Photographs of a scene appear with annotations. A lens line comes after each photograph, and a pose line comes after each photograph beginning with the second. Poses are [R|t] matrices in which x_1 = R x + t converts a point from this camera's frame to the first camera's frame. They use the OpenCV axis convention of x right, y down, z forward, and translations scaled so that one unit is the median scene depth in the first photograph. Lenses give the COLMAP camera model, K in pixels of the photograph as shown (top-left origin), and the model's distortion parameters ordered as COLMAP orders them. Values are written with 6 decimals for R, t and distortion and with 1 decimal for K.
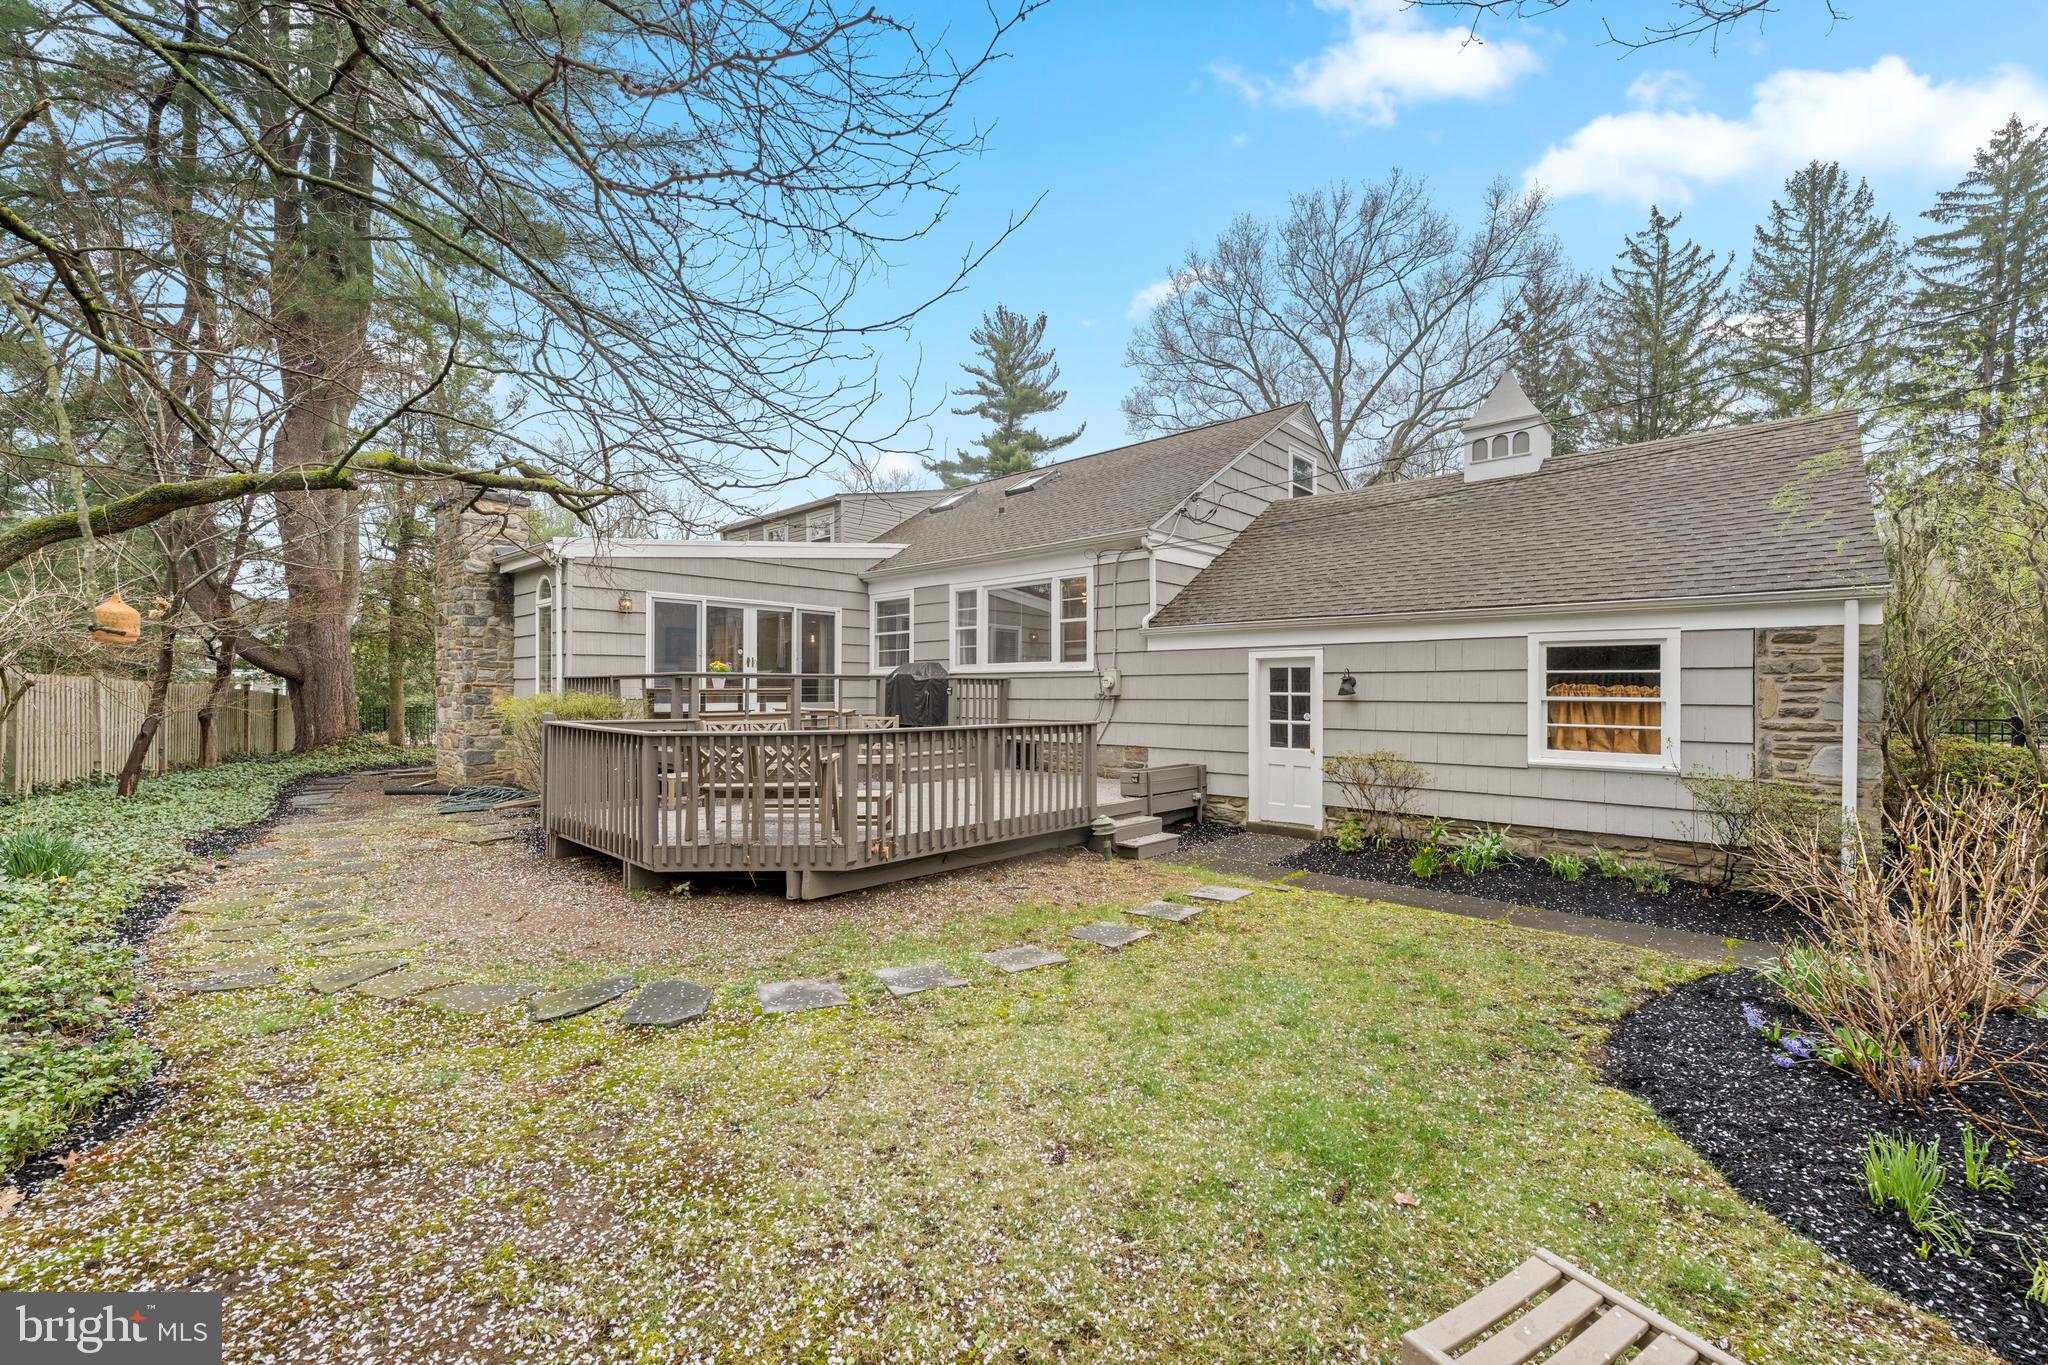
lens RADIAL K [[828.7, 0, 1026.1], [0, 828.7, 692.0], [0, 0, 1]] dist [0.000625, 0.000596]
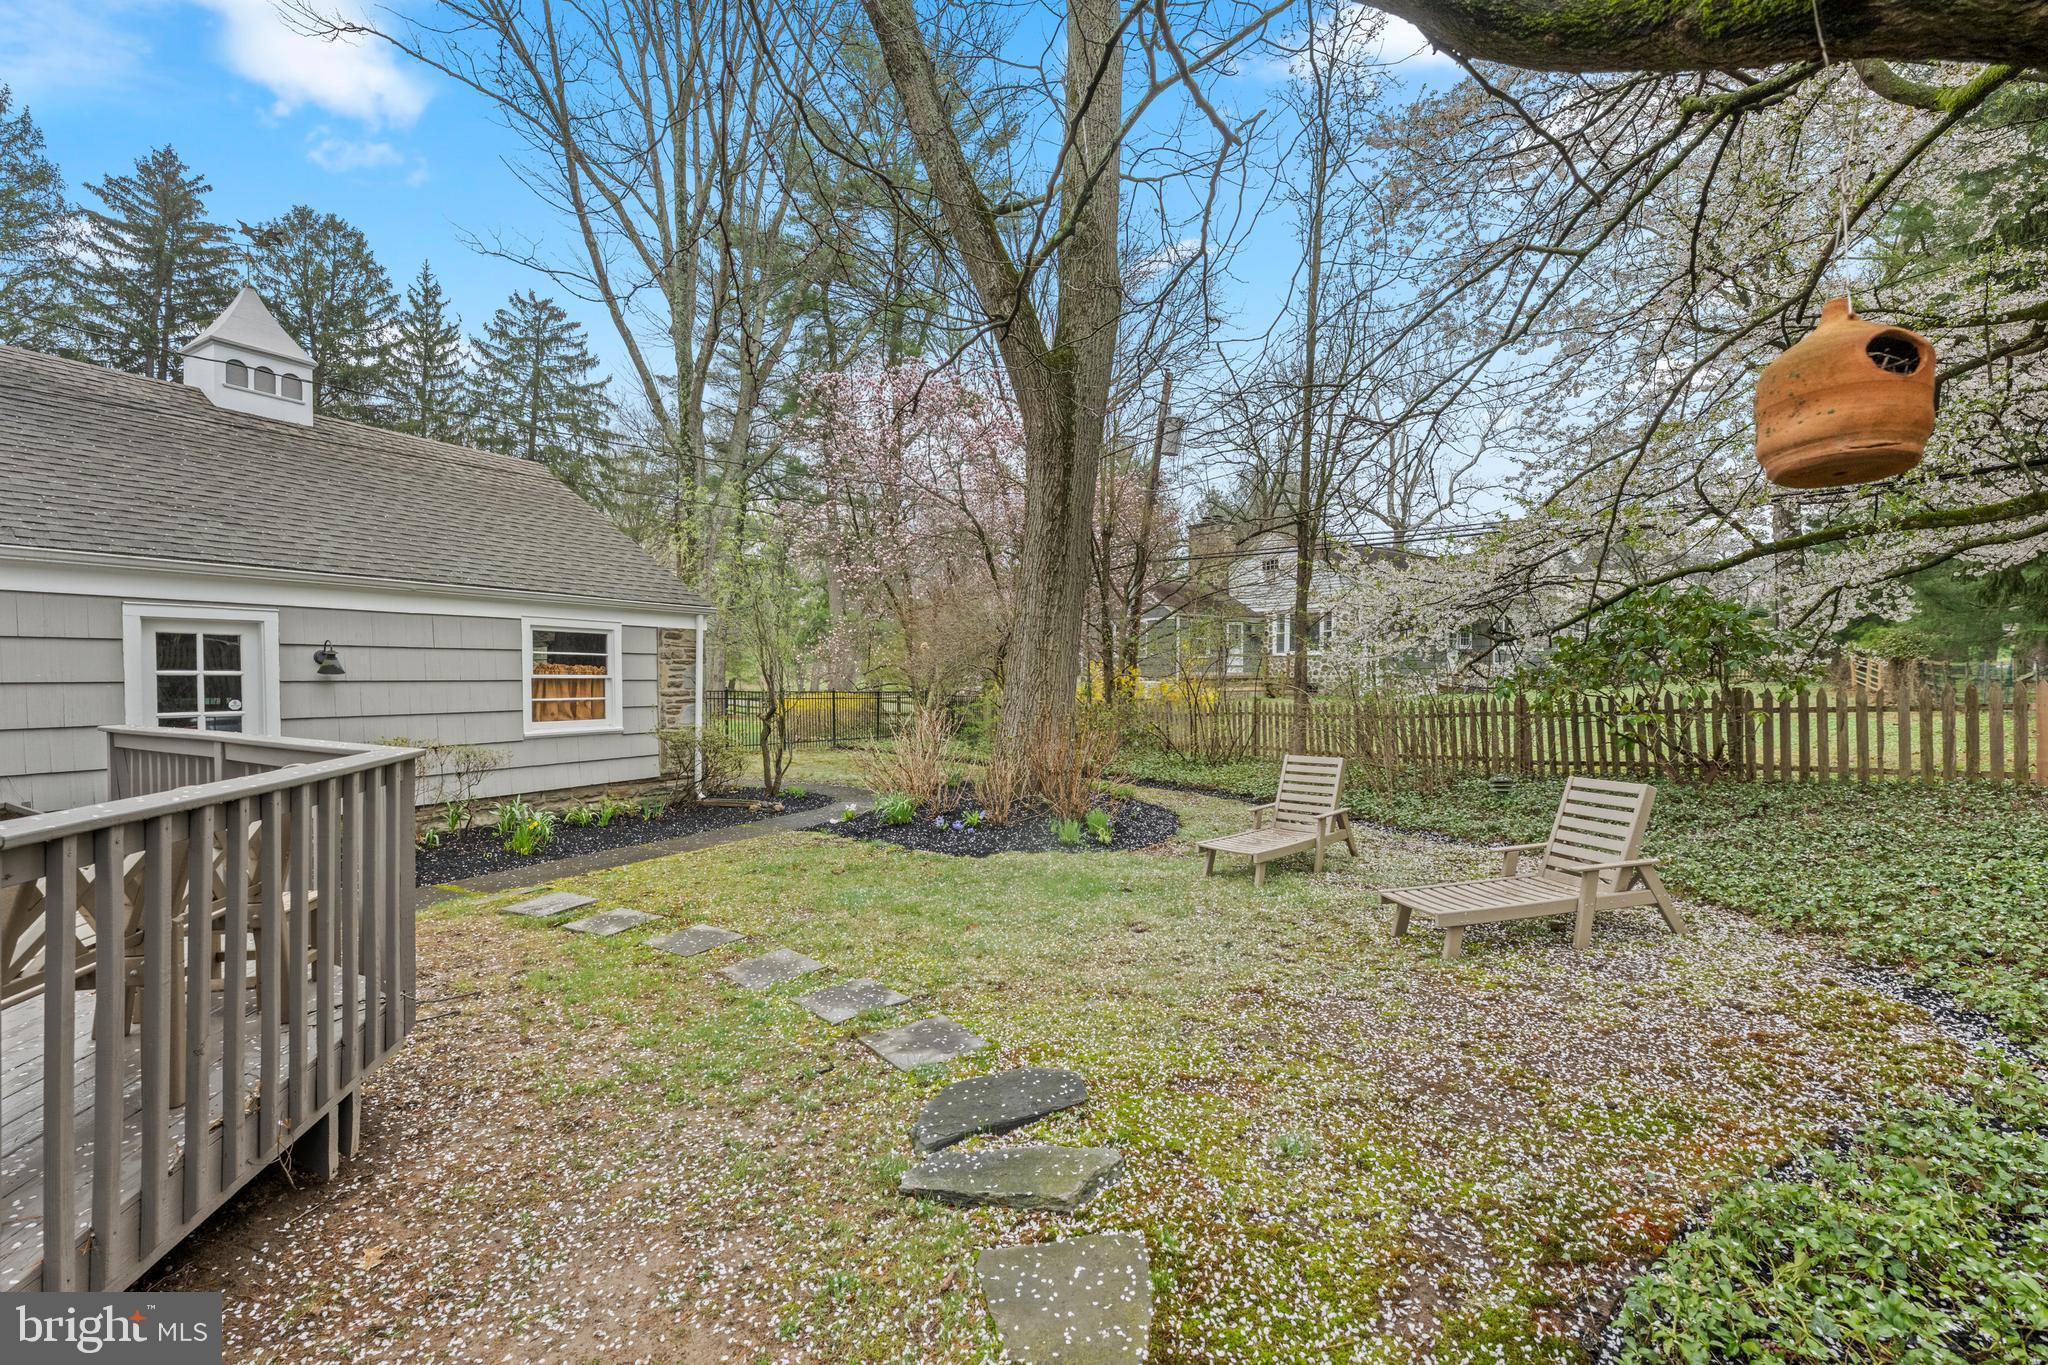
lens RADIAL K [[828.7, 0, 1025.8], [0, 828.7, 672.3], [0, 0, 1]] dist [0.000625, 0.000596]
pose [[-0.228763, 0.003646, 0.973475, -0.636585], [0.005024, 0.999984, -0.002565, 0.008845], [-0.973469, 0.004304, -0.228778, 0.649567]]
